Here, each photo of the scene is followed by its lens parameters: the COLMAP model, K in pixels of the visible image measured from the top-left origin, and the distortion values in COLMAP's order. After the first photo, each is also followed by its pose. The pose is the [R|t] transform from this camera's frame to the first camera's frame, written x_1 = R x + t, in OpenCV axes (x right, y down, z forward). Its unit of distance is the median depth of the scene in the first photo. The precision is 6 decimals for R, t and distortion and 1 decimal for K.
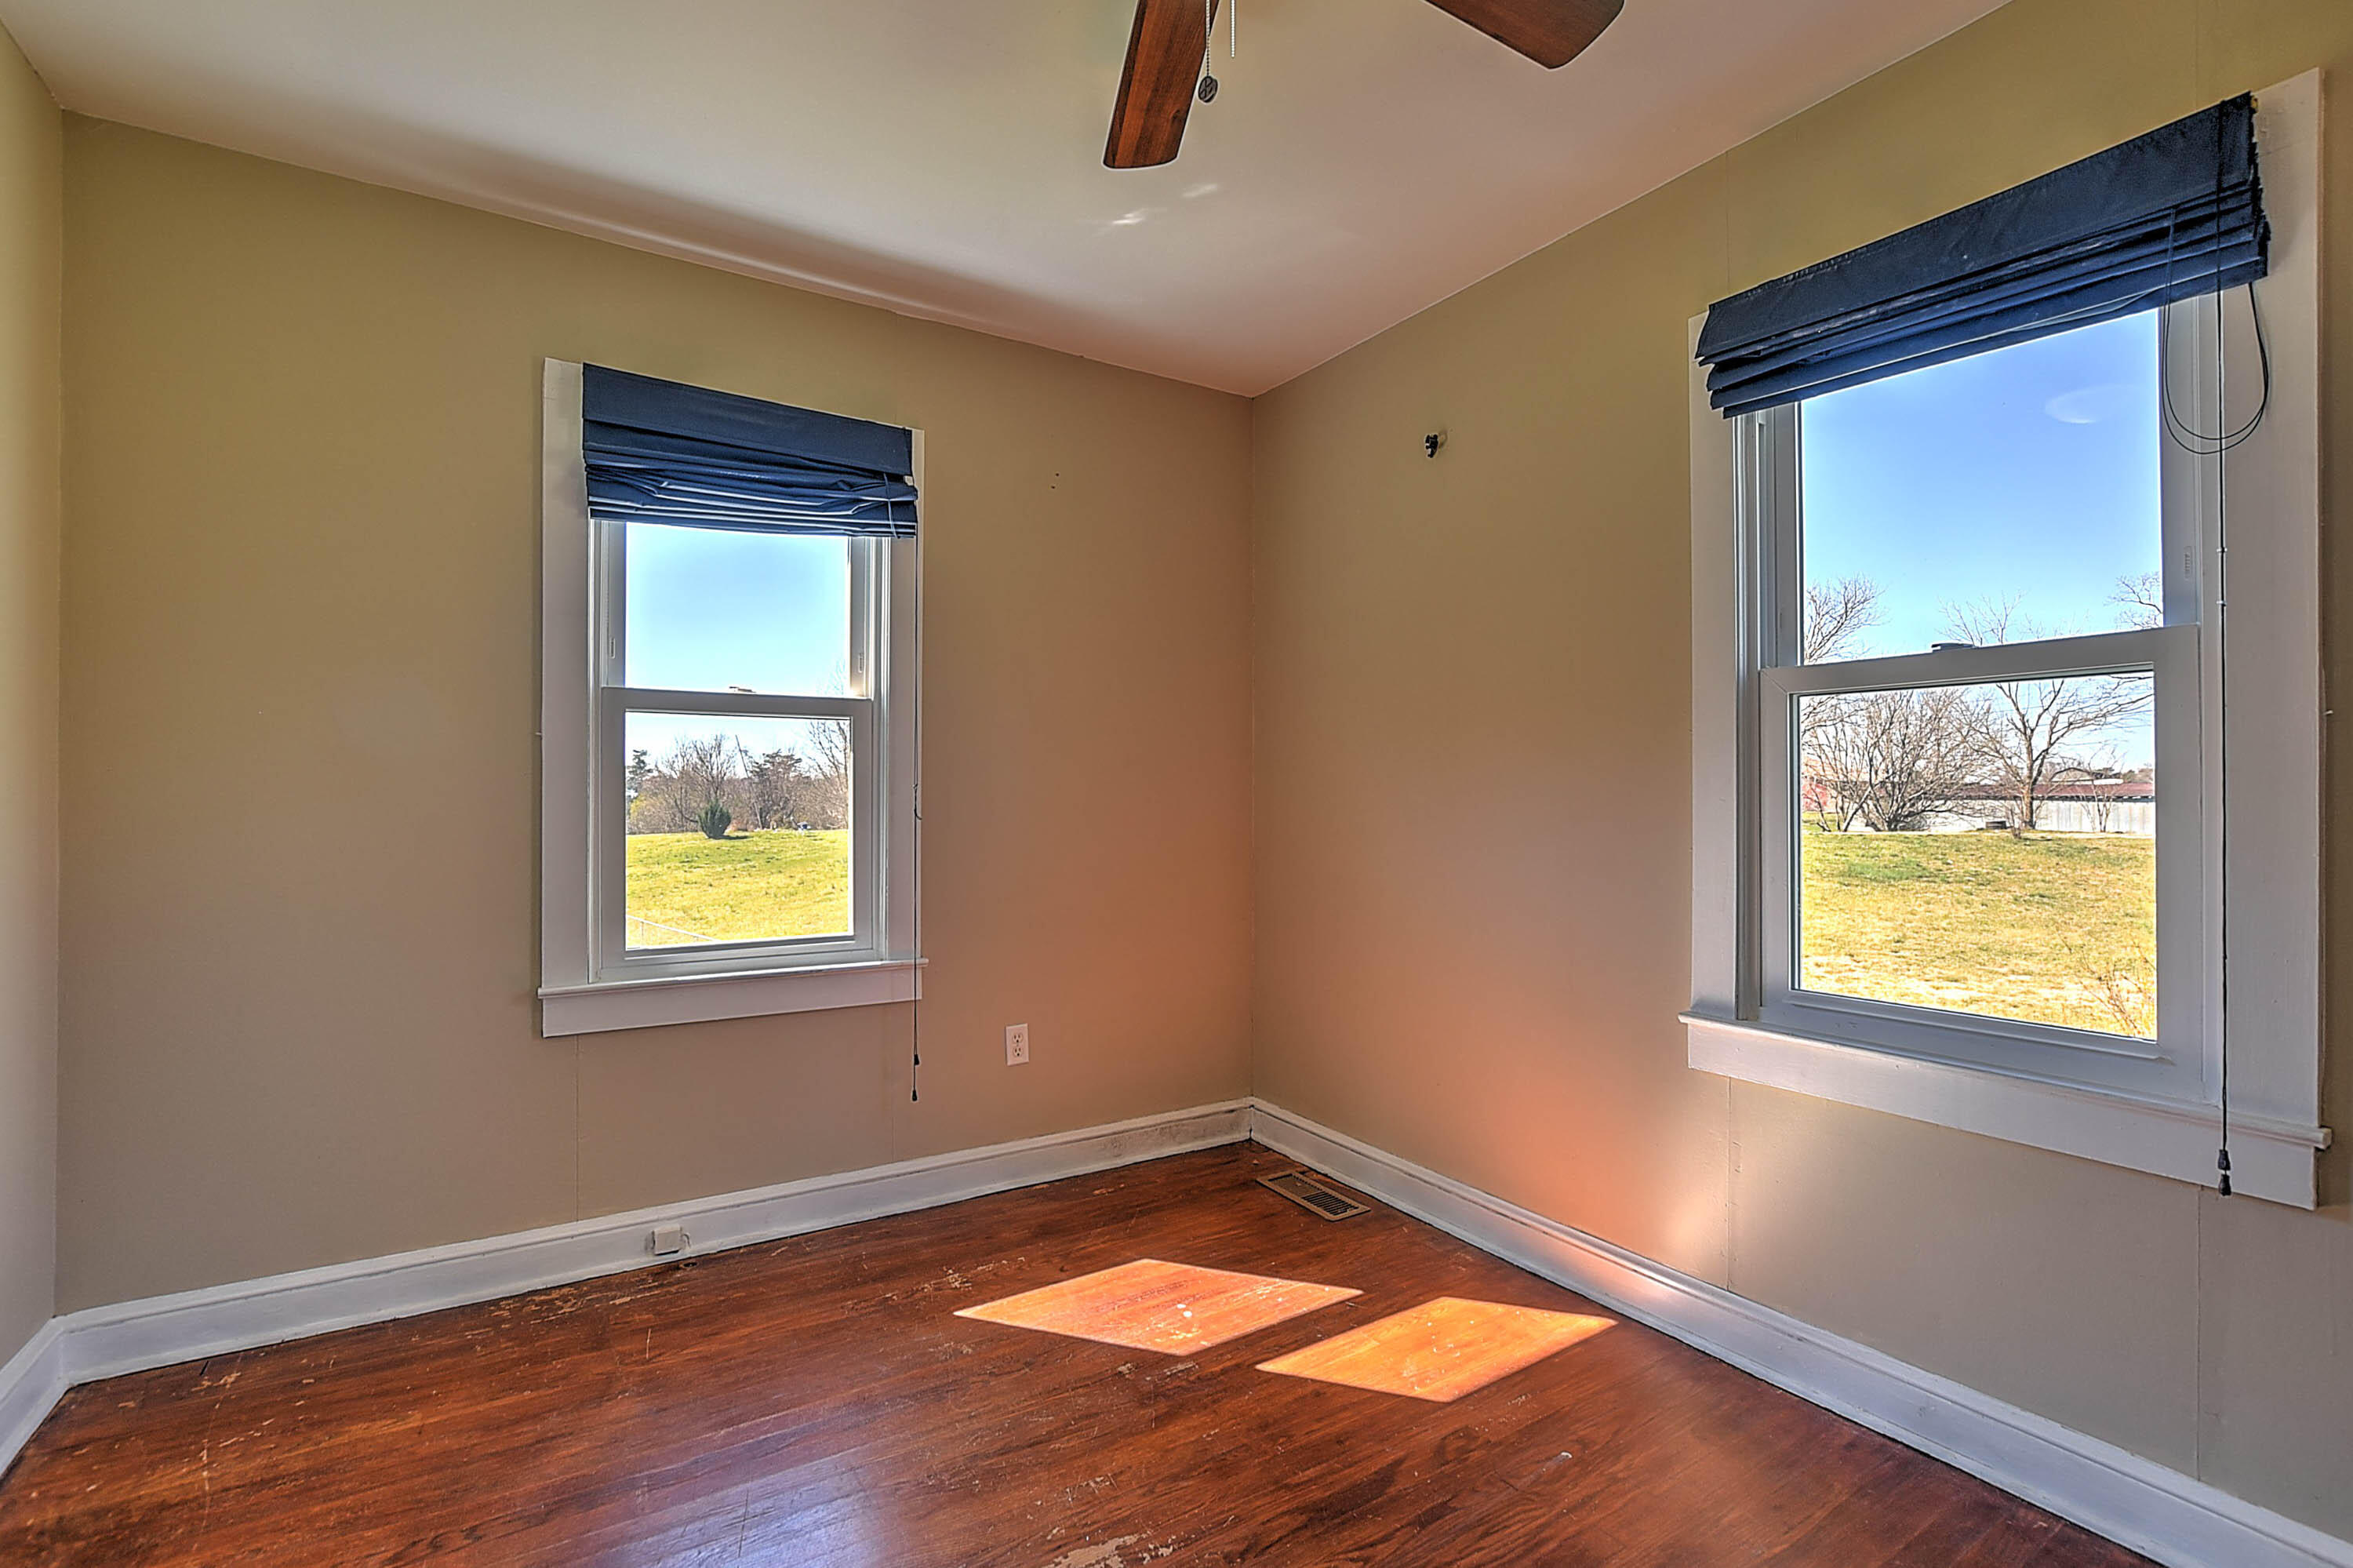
lens RADIAL K [[1039.1, 0, 1155.3], [0, 1039.1, 786.9], [0, 0, 1]] dist [-0.022711, 0.004546]
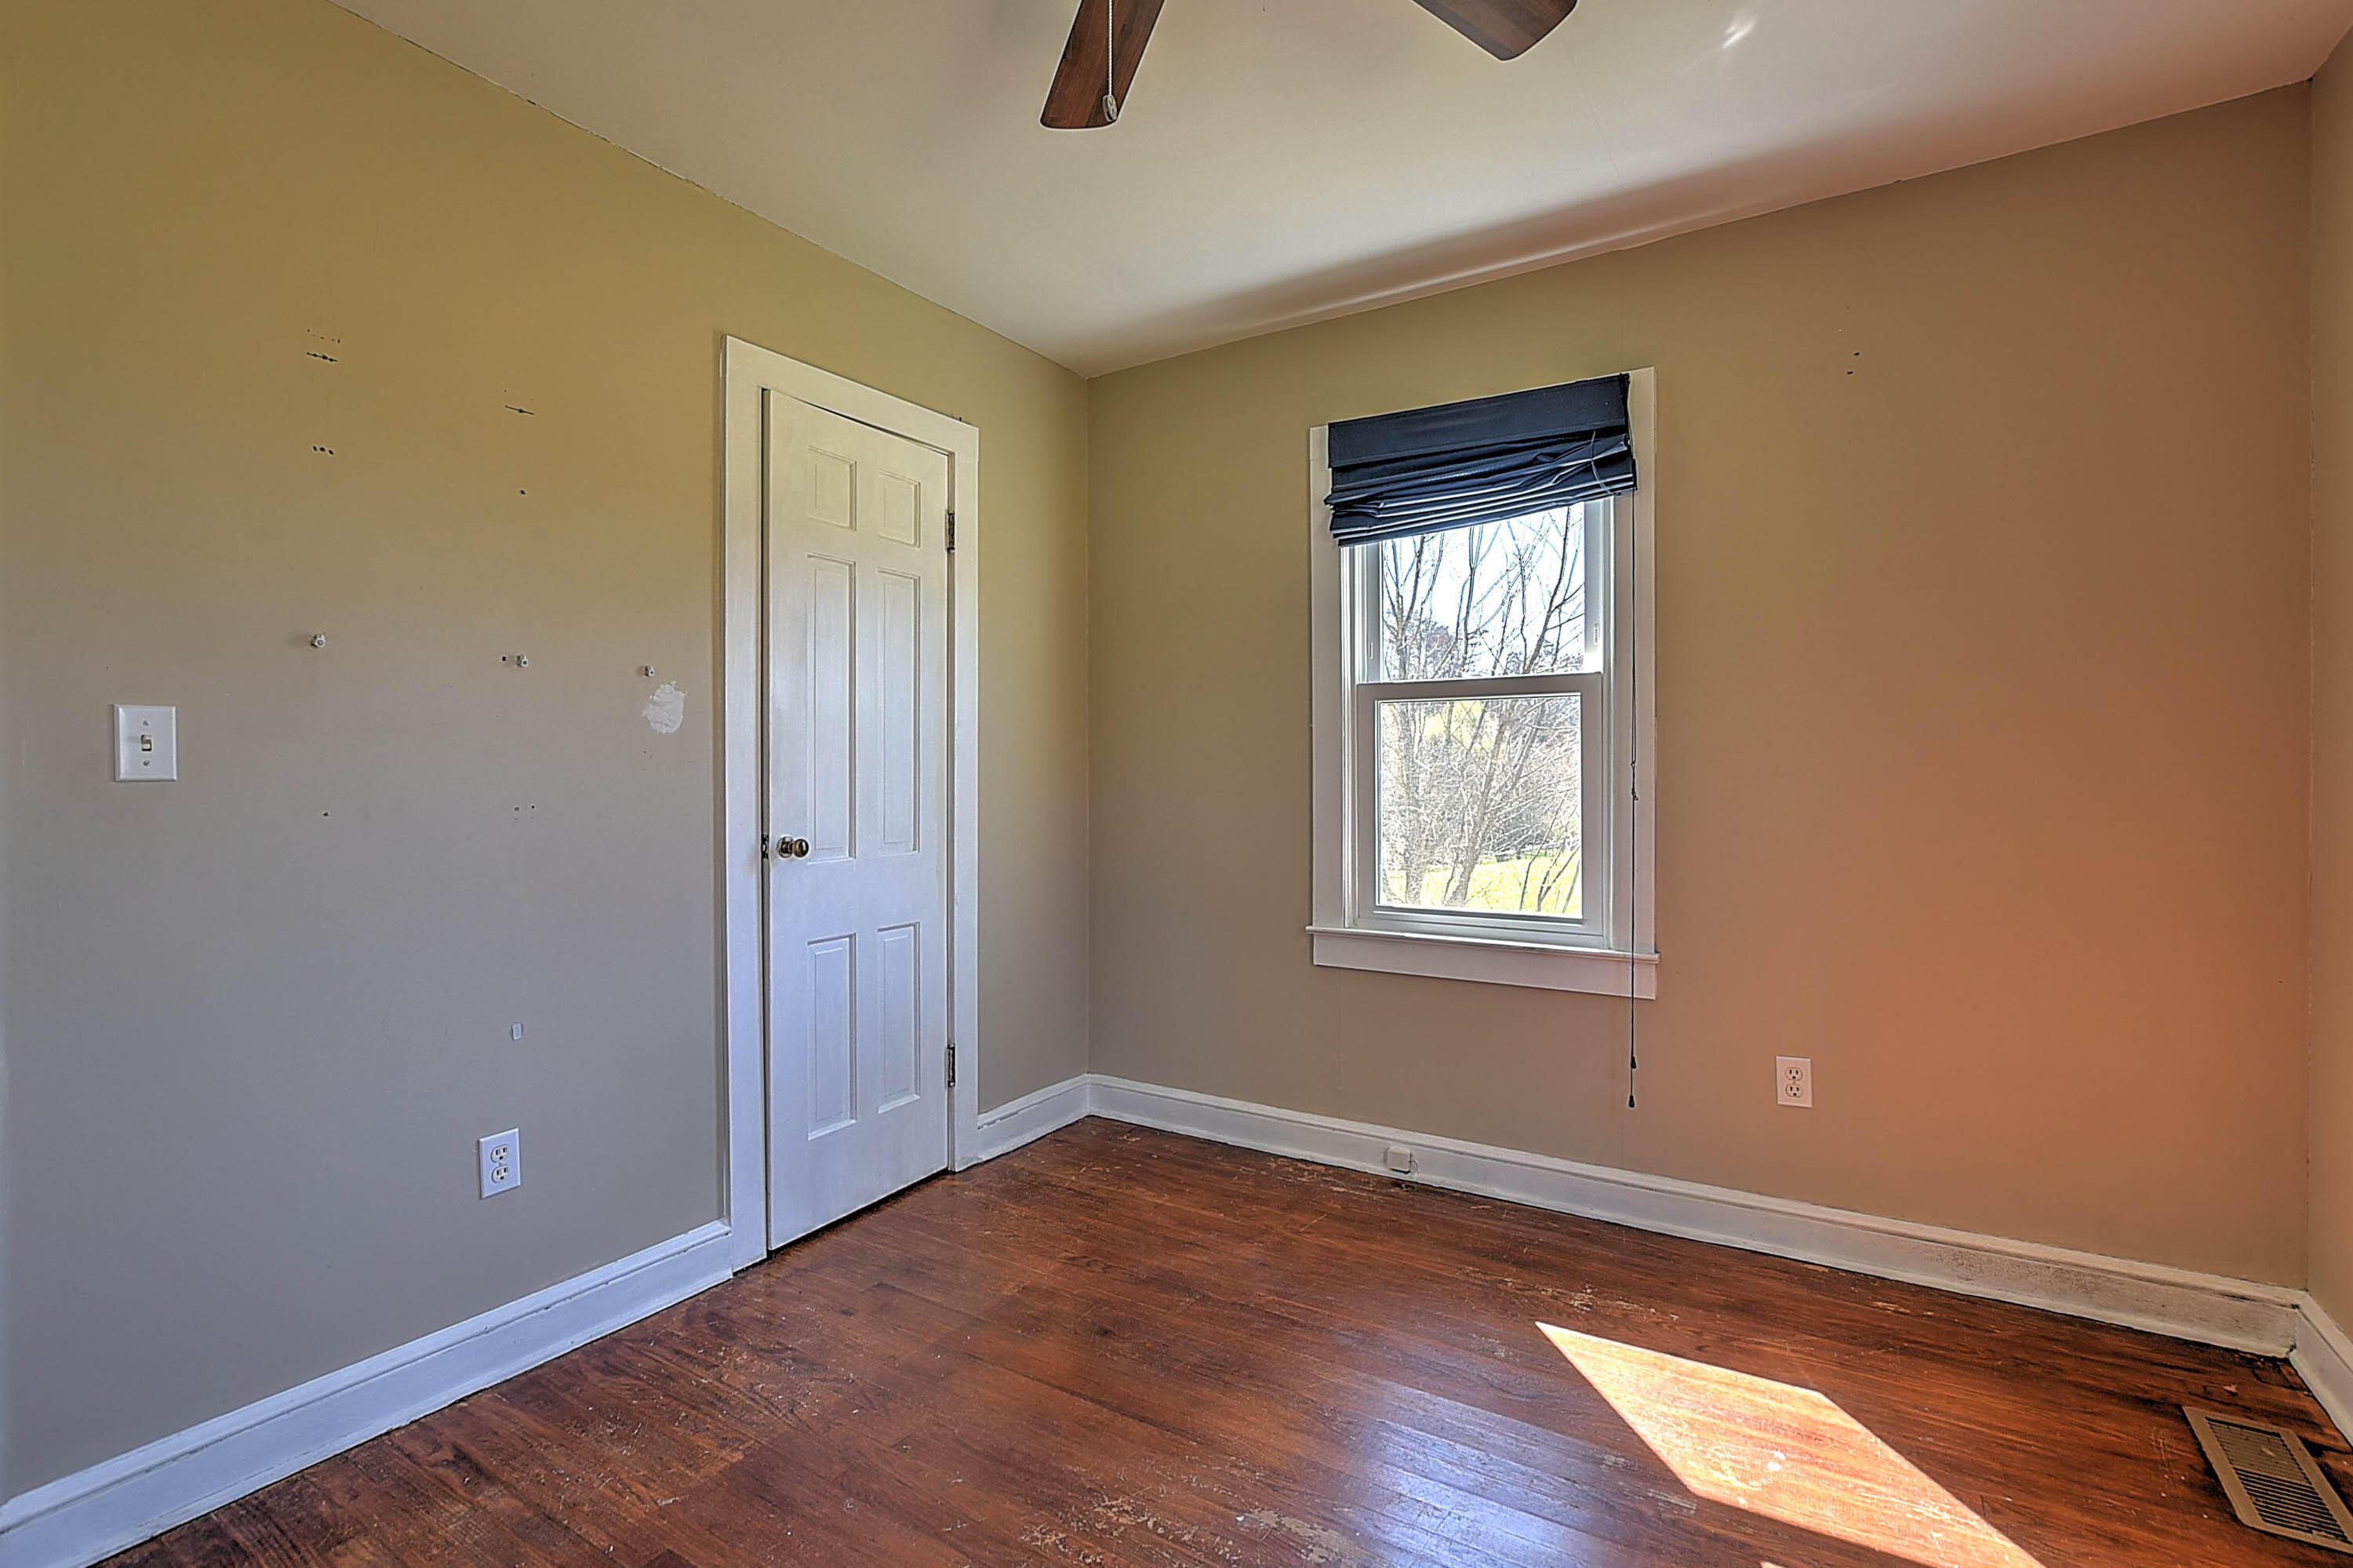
lens RADIAL K [[1039.1, 0, 1163.7], [0, 1039.1, 775.9], [0, 0, 1]] dist [-0.022711, 0.004546]
pose [[0.448567, 0.000050, -0.893749, 0.428320], [0.006579, 0.999973, 0.003358, 0.005140], [0.893725, -0.007386, 0.448555, 0.241164]]
